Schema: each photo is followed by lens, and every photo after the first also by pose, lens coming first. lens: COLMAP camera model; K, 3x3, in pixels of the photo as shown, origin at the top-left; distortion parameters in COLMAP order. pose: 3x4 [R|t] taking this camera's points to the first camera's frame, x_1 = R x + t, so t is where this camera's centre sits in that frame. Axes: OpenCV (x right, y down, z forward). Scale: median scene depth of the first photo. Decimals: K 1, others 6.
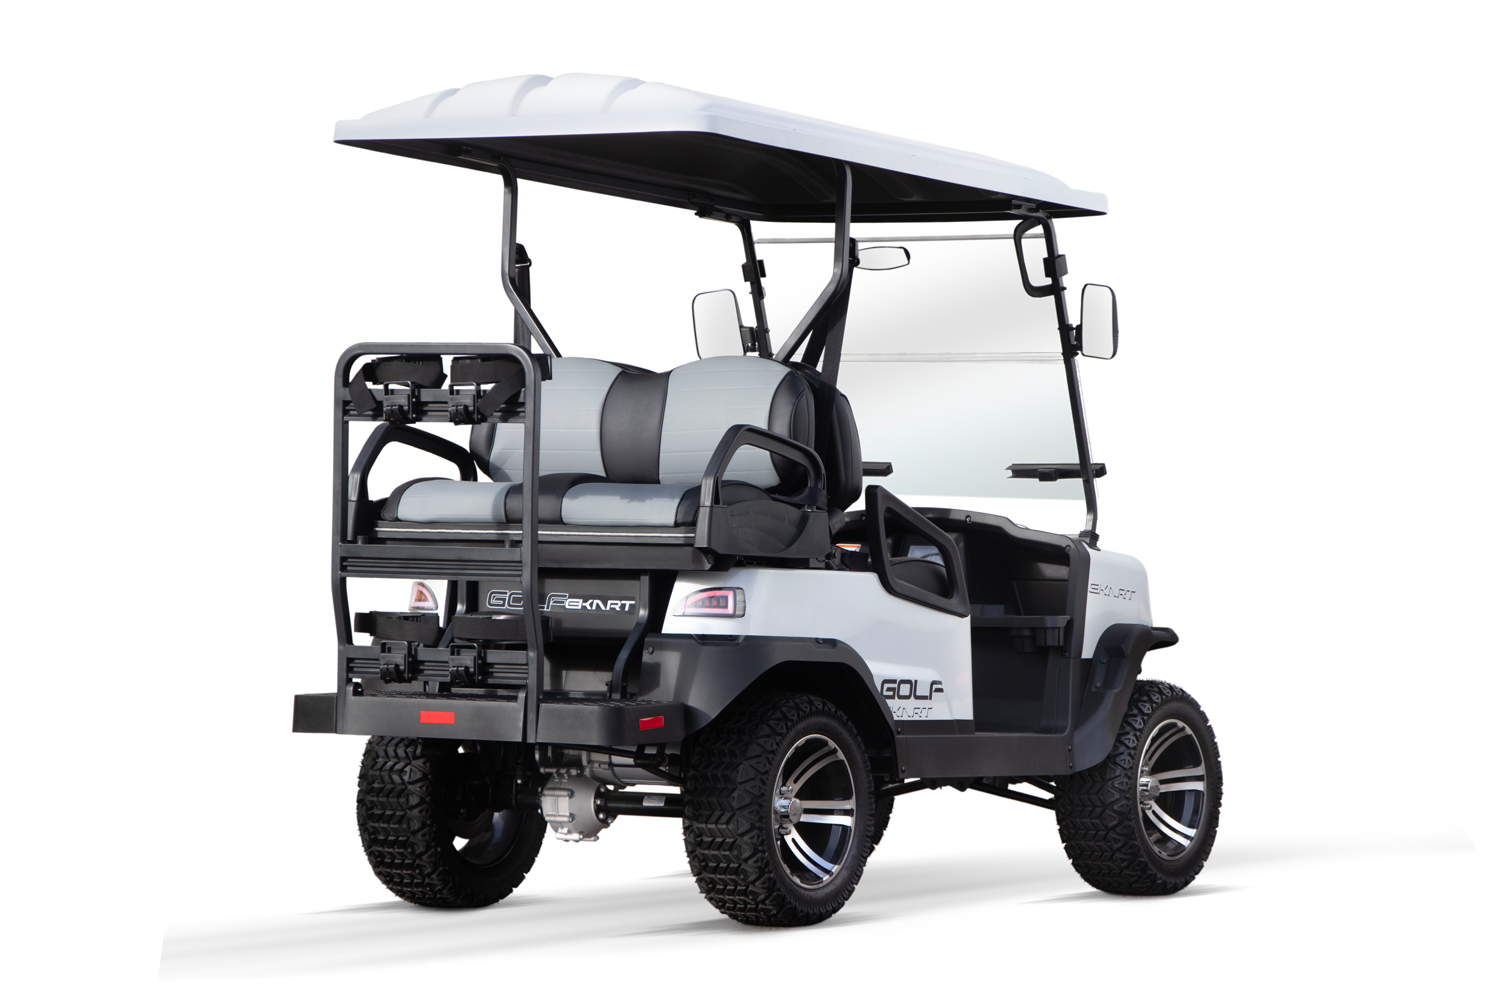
lens RADIAL K [[6062.9, 0, 750.8], [0, 6062.9, 498.3], [0, 0, 1]] dist [0.240780, 0.000000]
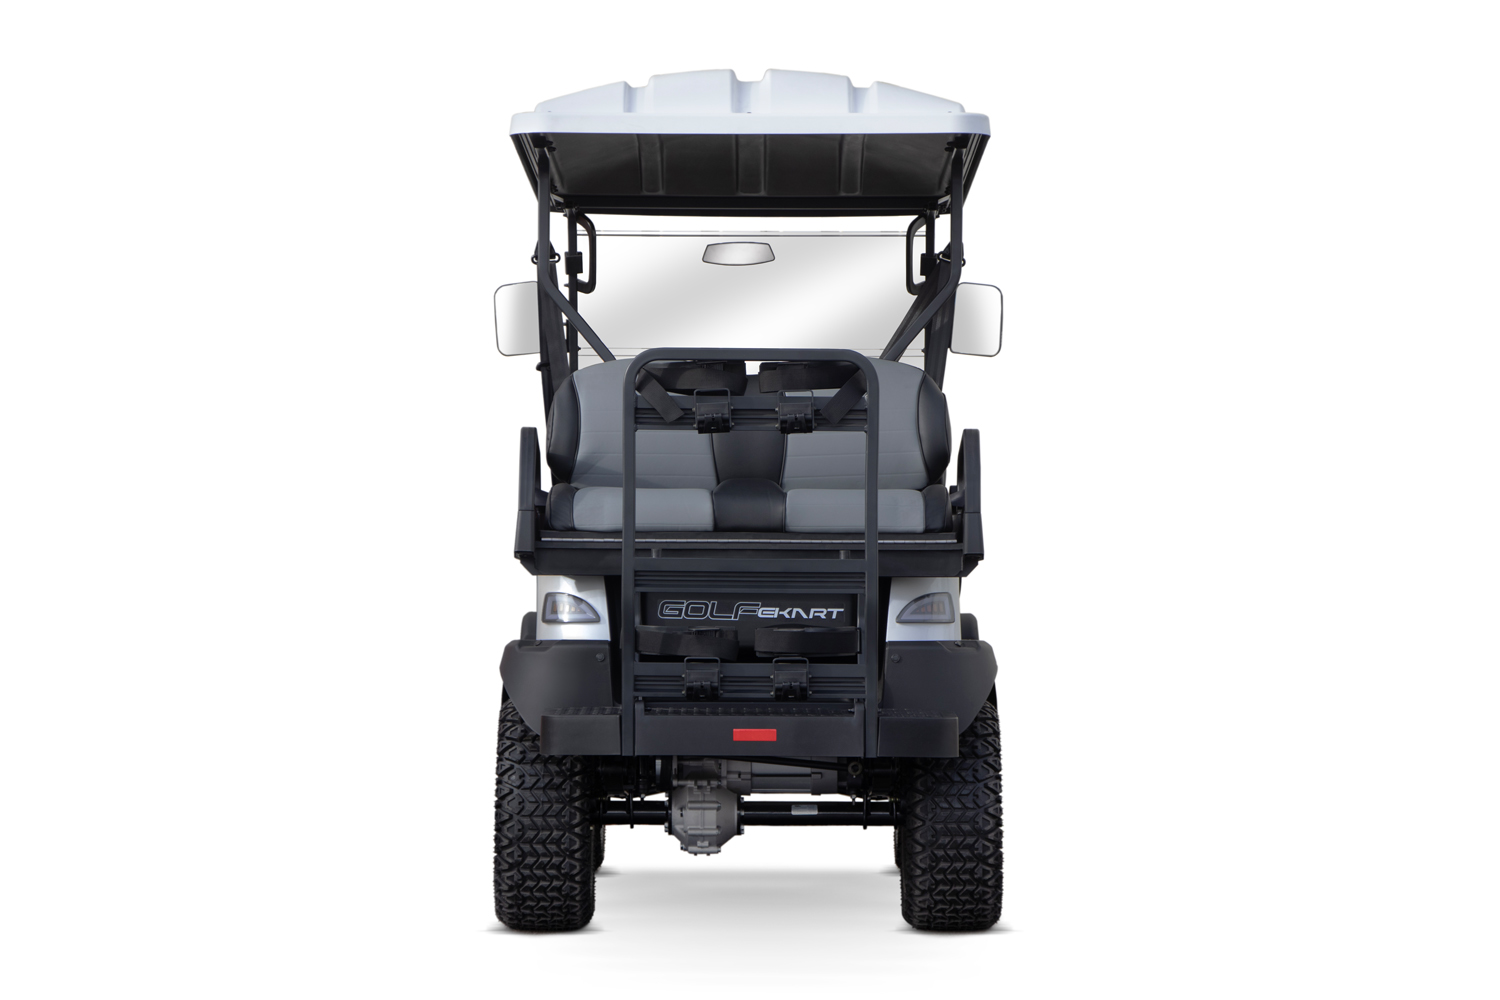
lens RADIAL K [[5776.3, 0, 750.0], [0, 5776.3, 500.7], [0, 0, 1]] dist [-0.190146, 0.000000]
pose [[0.839820, -0.015079, 0.542656, -0.528476], [0.007091, 0.999834, 0.016809, -0.016064], [-0.542819, -0.010269, 0.839787, 0.215820]]
